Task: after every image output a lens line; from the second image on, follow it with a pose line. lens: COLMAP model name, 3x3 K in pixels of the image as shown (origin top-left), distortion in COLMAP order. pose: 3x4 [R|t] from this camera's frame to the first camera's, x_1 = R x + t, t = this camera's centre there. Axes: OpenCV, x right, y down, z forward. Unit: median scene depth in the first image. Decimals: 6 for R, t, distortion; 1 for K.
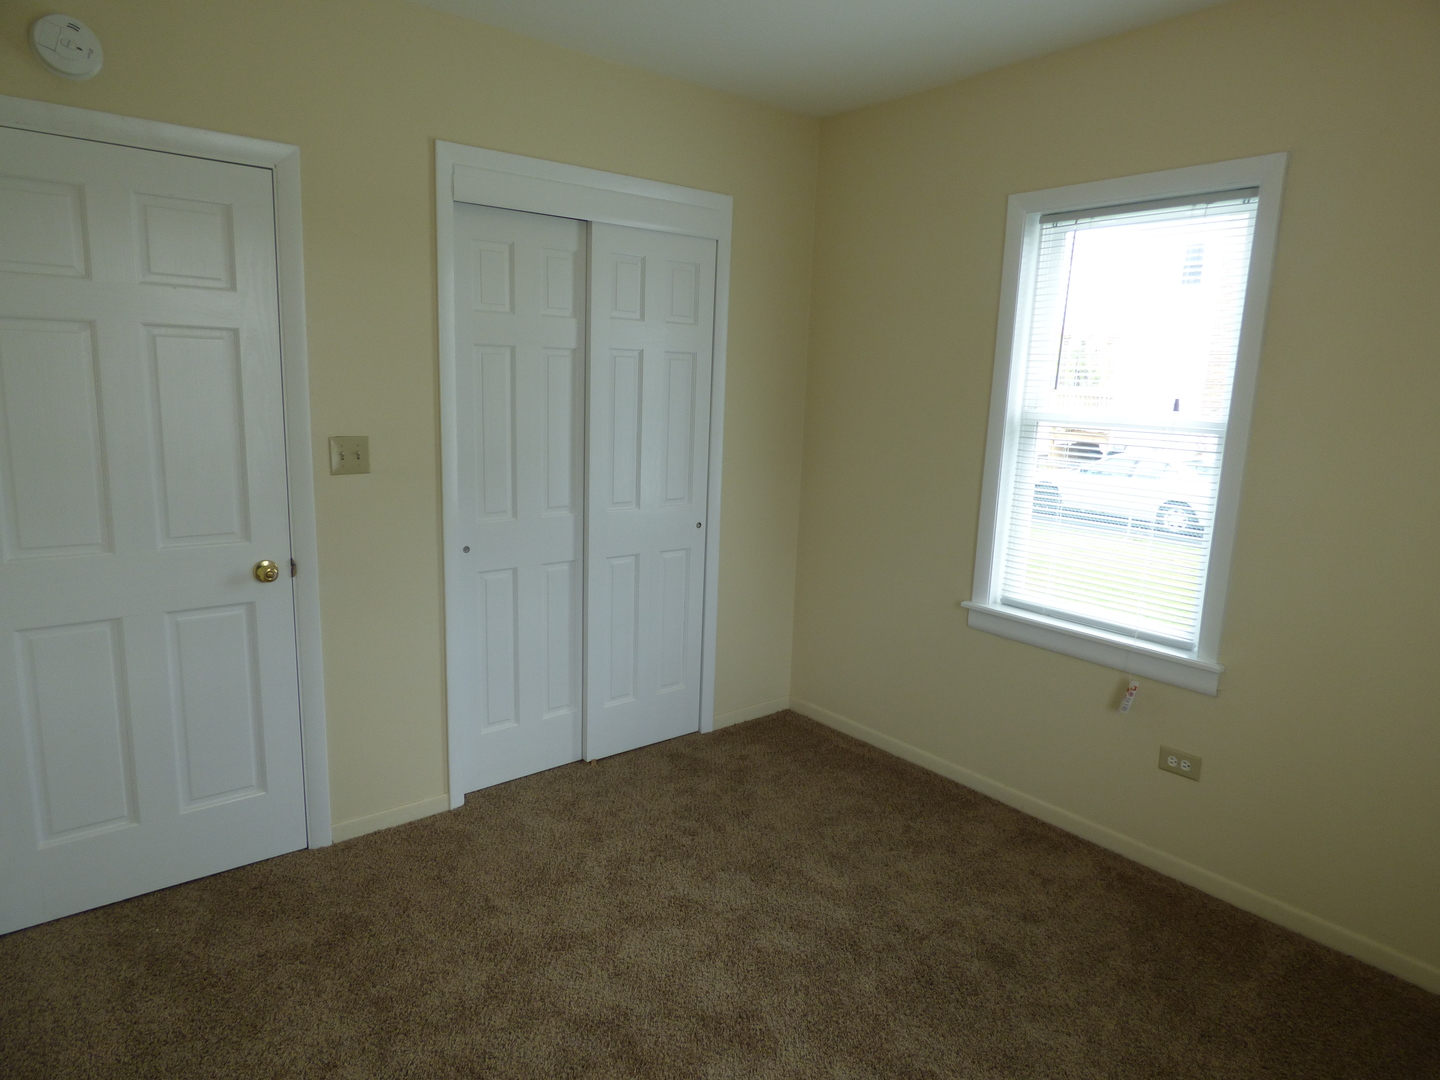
lens RADIAL K [[866.6, 0, 729.6], [0, 866.6, 534.5], [0, 0, 1]] dist [-0.003784, 0.001134]
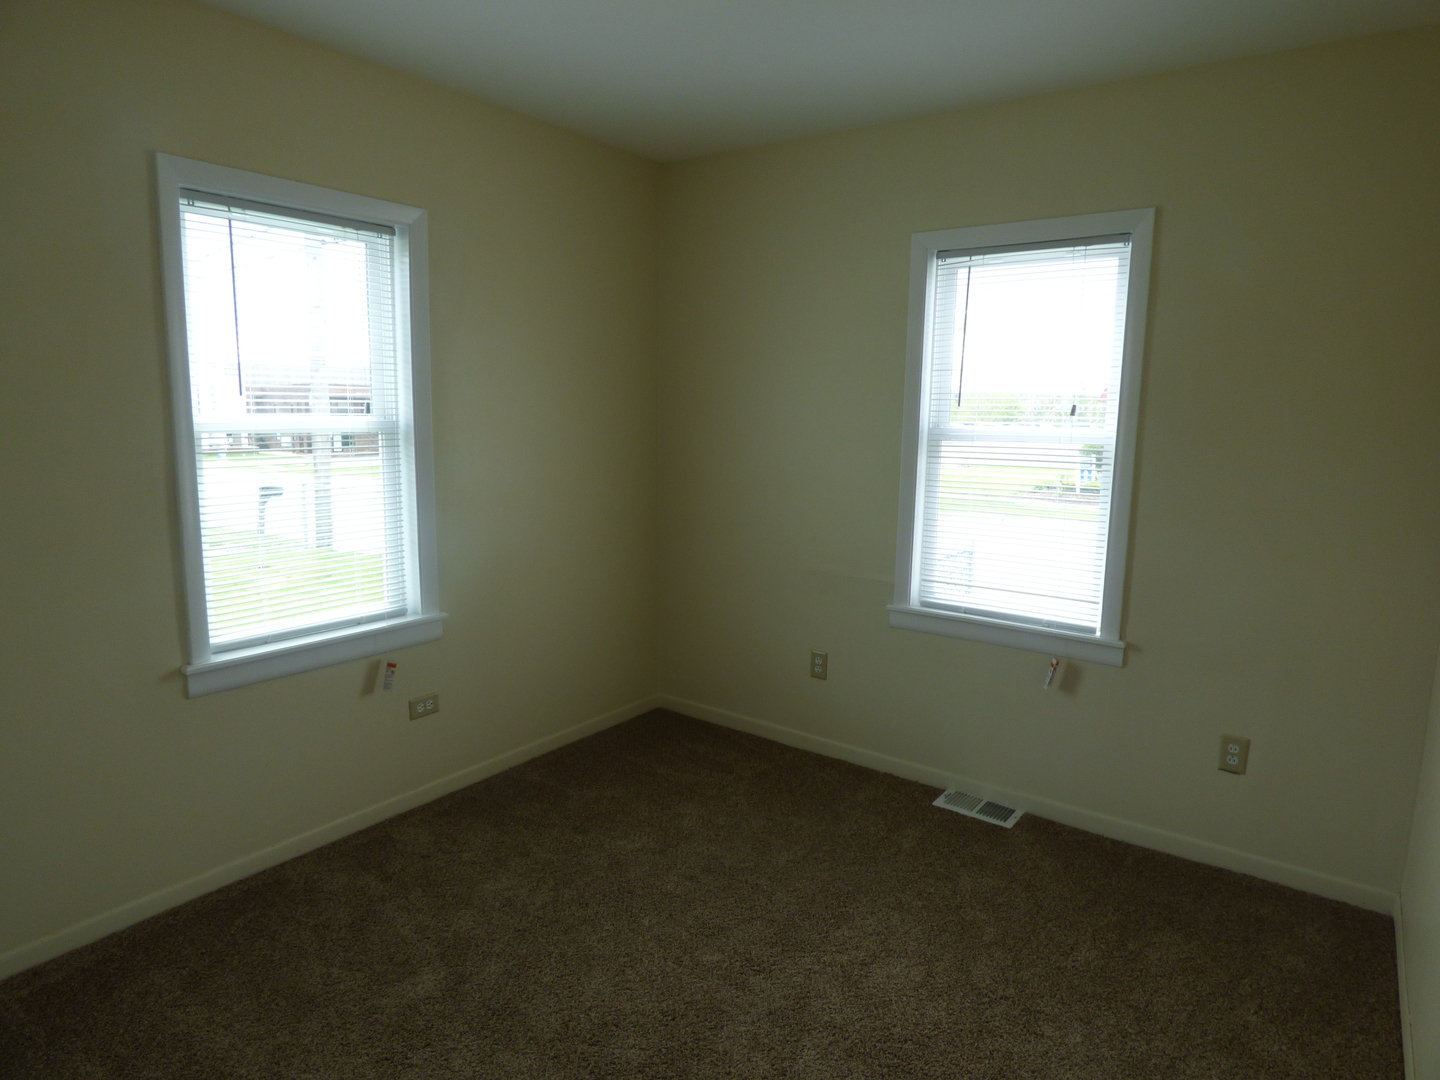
lens RADIAL K [[866.6, 0, 729.6], [0, 866.6, 534.5], [0, 0, 1]] dist [-0.003784, 0.001134]
pose [[-0.244662, -0.179603, 0.952829, -0.647994], [0.149498, 0.963956, 0.220087, -0.156597], [-0.958014, 0.196293, -0.208994, 0.761242]]
